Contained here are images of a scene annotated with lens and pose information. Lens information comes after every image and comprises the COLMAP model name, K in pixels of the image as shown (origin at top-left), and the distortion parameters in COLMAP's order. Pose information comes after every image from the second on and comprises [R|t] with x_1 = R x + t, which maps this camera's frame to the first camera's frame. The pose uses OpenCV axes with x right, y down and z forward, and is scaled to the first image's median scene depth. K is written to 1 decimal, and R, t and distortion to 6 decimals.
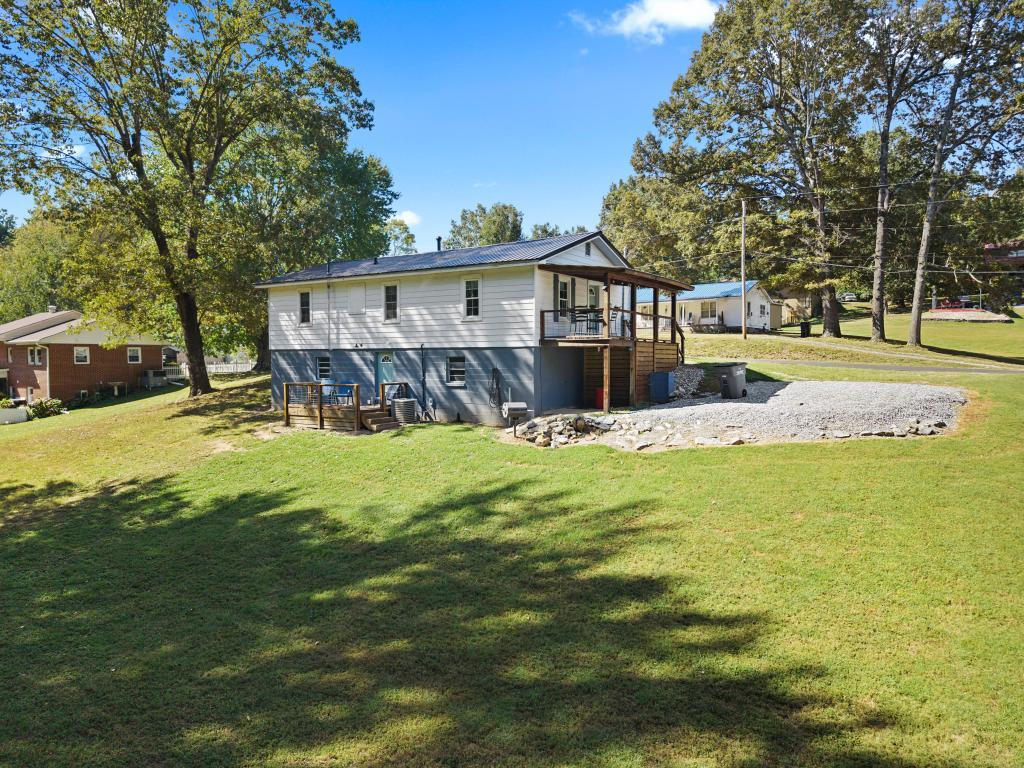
lens RADIAL K [[701.8, 0, 521.3], [0, 701.8, 384.2], [0, 0, 1]] dist [0.018317, -0.010259]
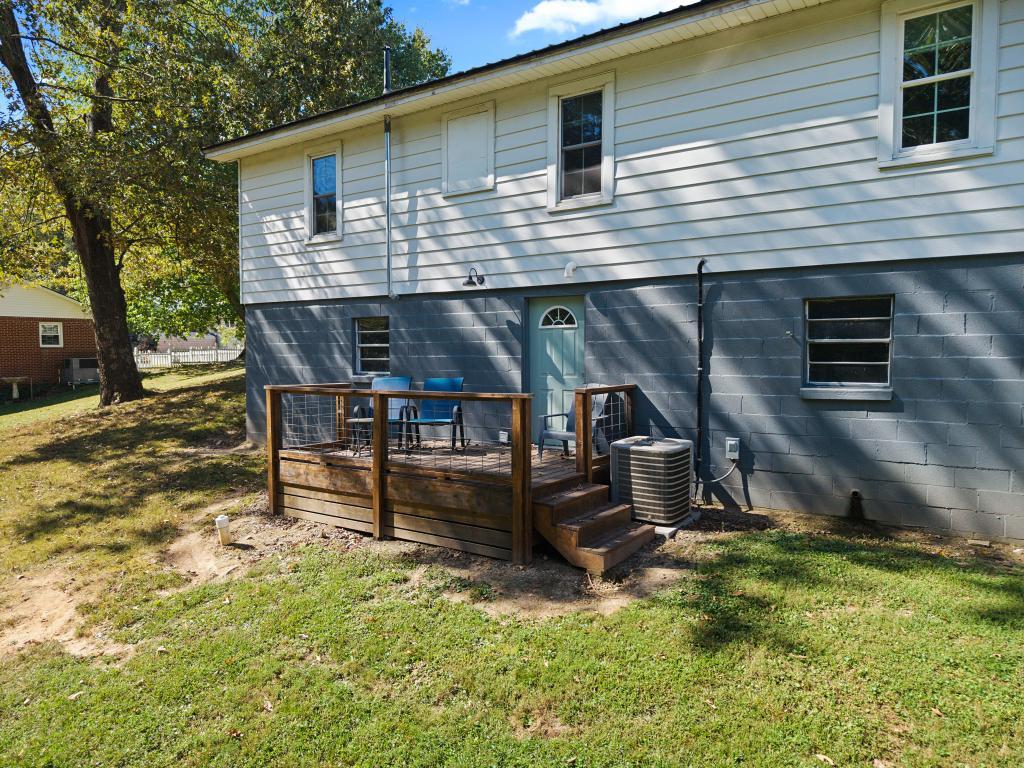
lens RADIAL K [[701.8, 0, 505.1], [0, 701.8, 384.3], [0, 0, 1]] dist [0.018317, -0.010259]
pose [[0.999386, 0.002121, -0.034964, -0.200942], [-0.001774, 0.999949, 0.009951, -0.005802], [0.034983, -0.009883, 0.999339, 0.634629]]
